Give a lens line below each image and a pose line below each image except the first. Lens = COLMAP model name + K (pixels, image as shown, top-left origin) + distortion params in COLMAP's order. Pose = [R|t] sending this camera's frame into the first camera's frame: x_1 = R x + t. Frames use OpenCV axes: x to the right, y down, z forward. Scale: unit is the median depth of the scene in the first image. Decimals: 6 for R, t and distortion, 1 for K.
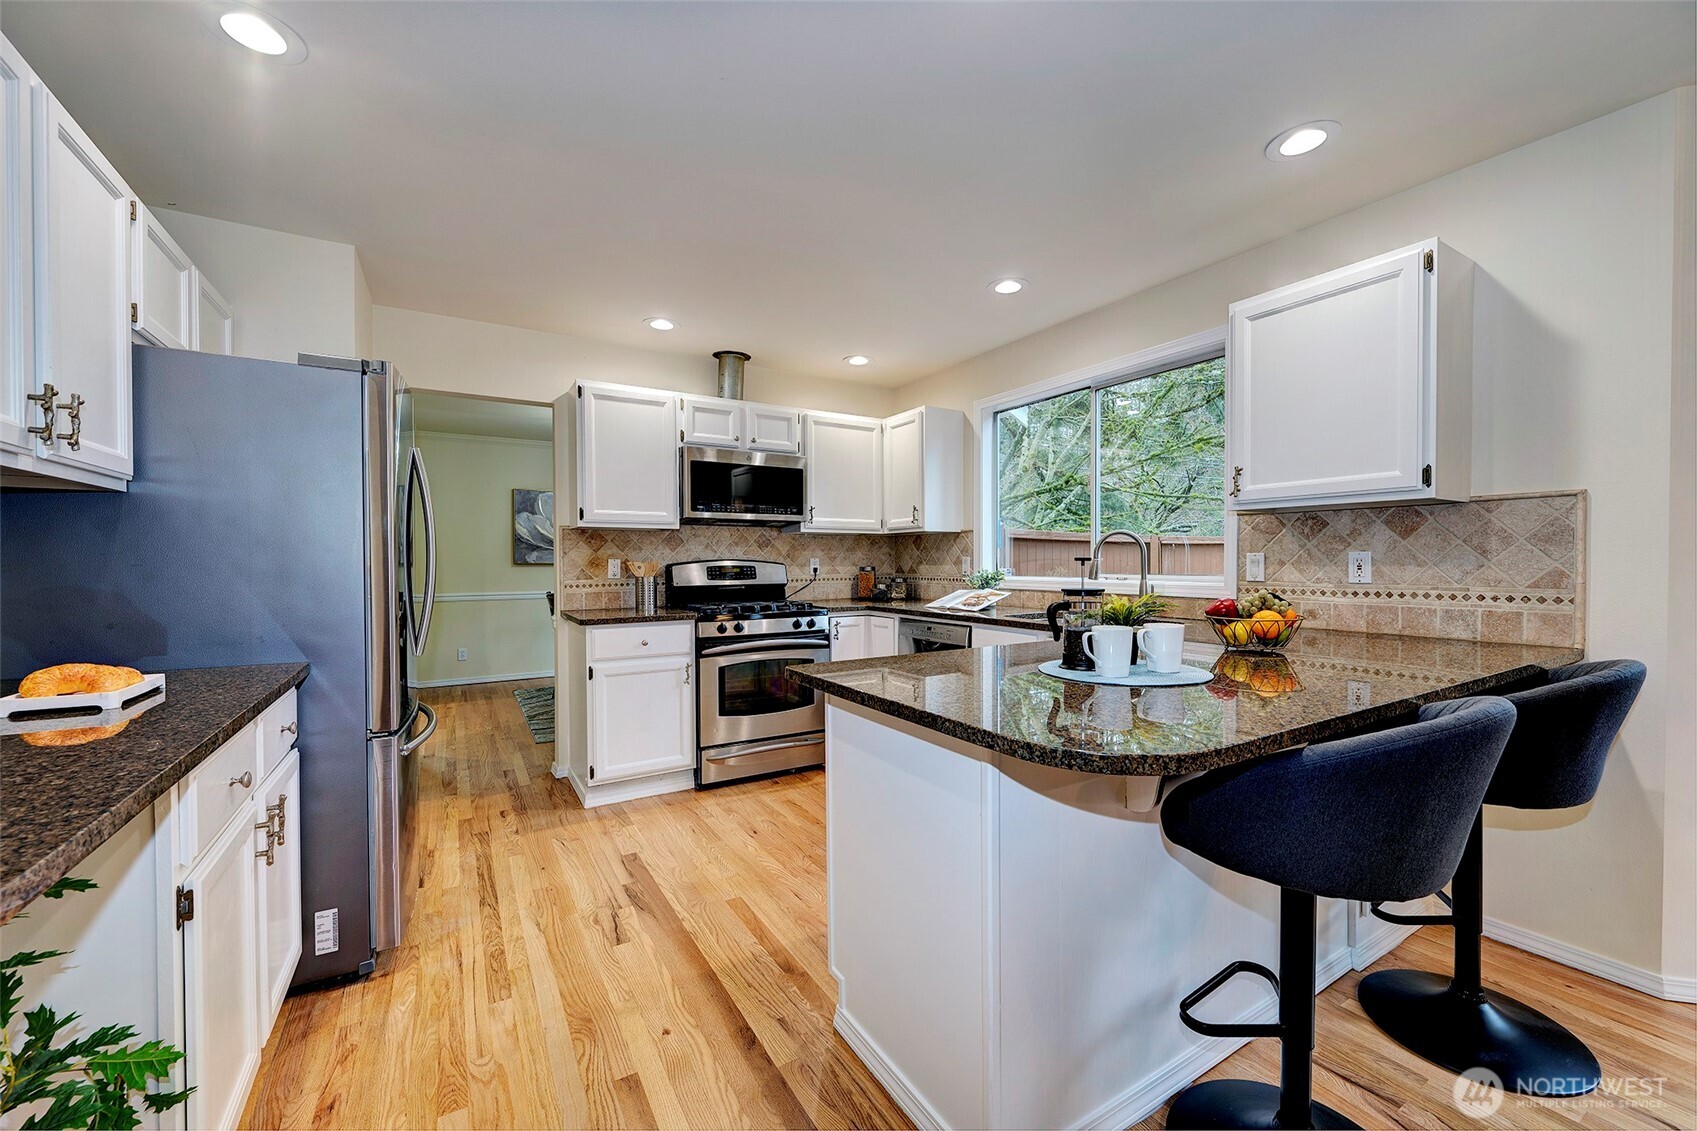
lens RADIAL K [[671.3, 0, 864.3], [0, 671.3, 572.4], [0, 0, 1]] dist [-0.008474, -0.000640]
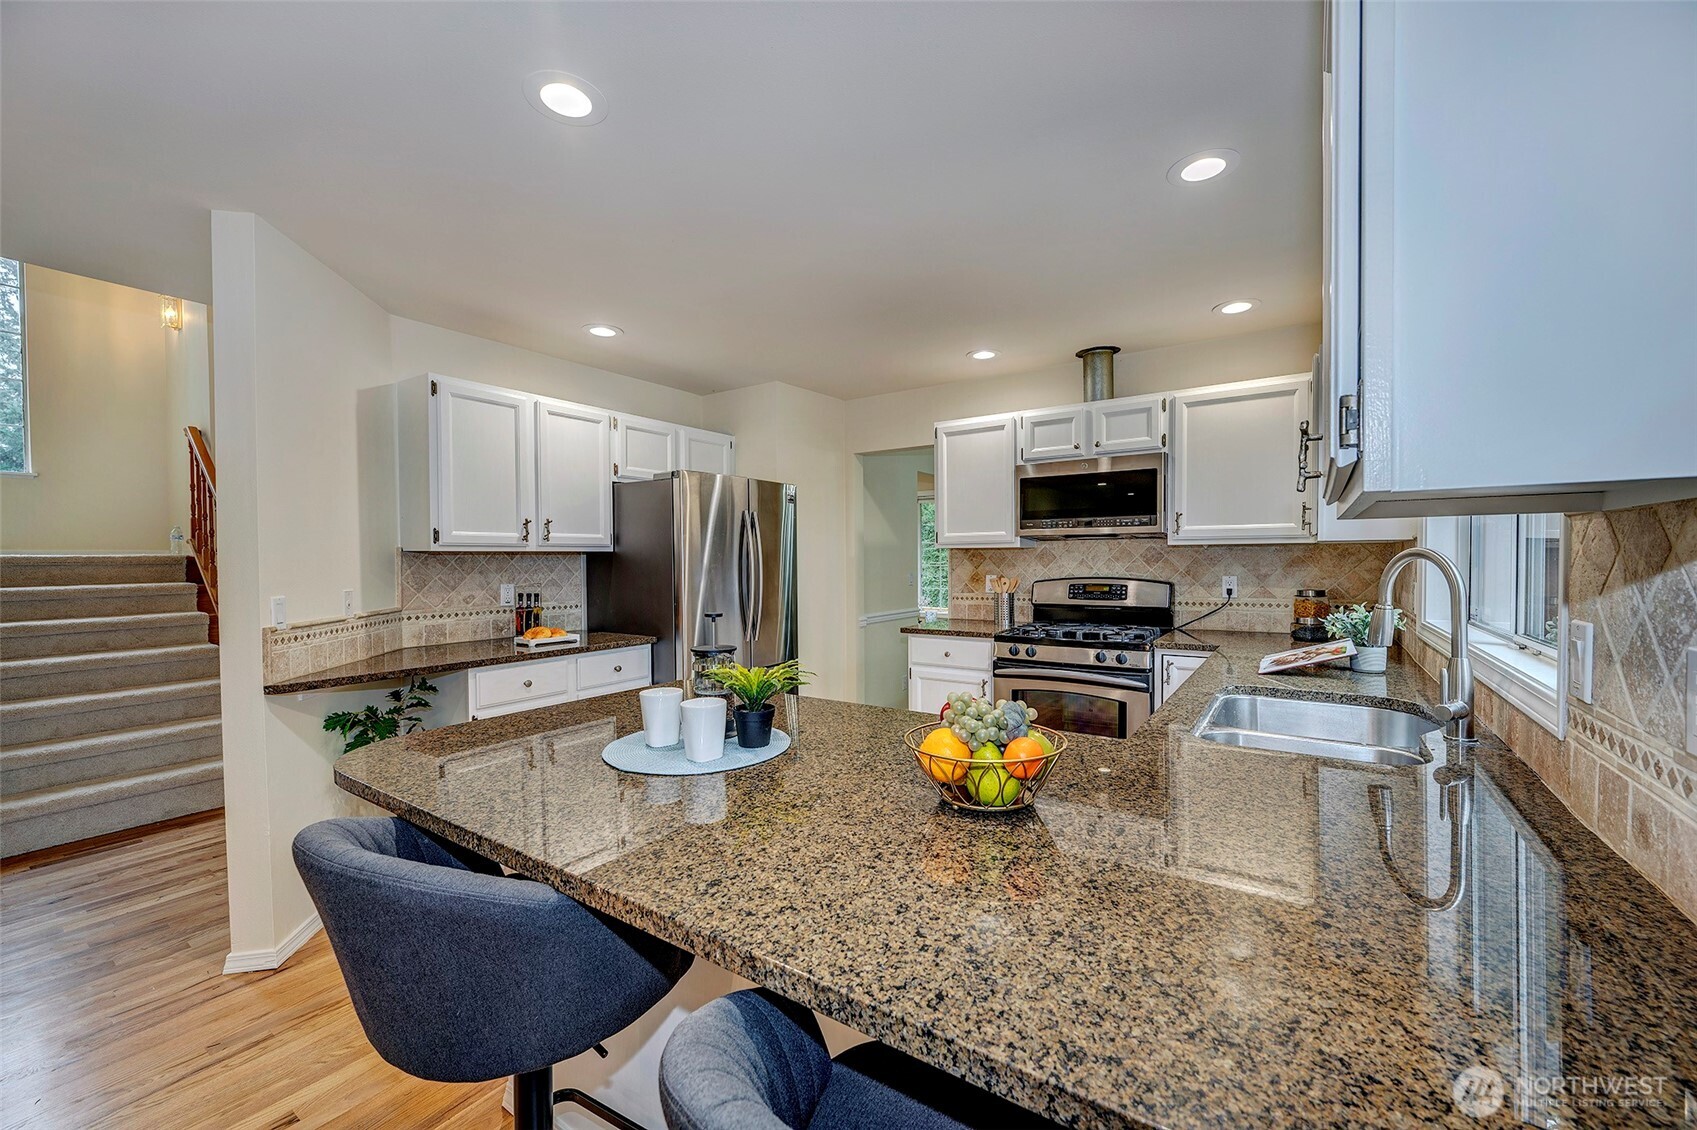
lens RADIAL K [[671.3, 0, 850.3], [0, 671.3, 564.8], [0, 0, 1]] dist [-0.008474, -0.000640]
pose [[0.401340, 0.008659, -0.915888, 0.516741], [-0.010140, 0.999936, 0.005011, -0.038536], [0.915873, 0.007276, 0.401402, 0.344019]]
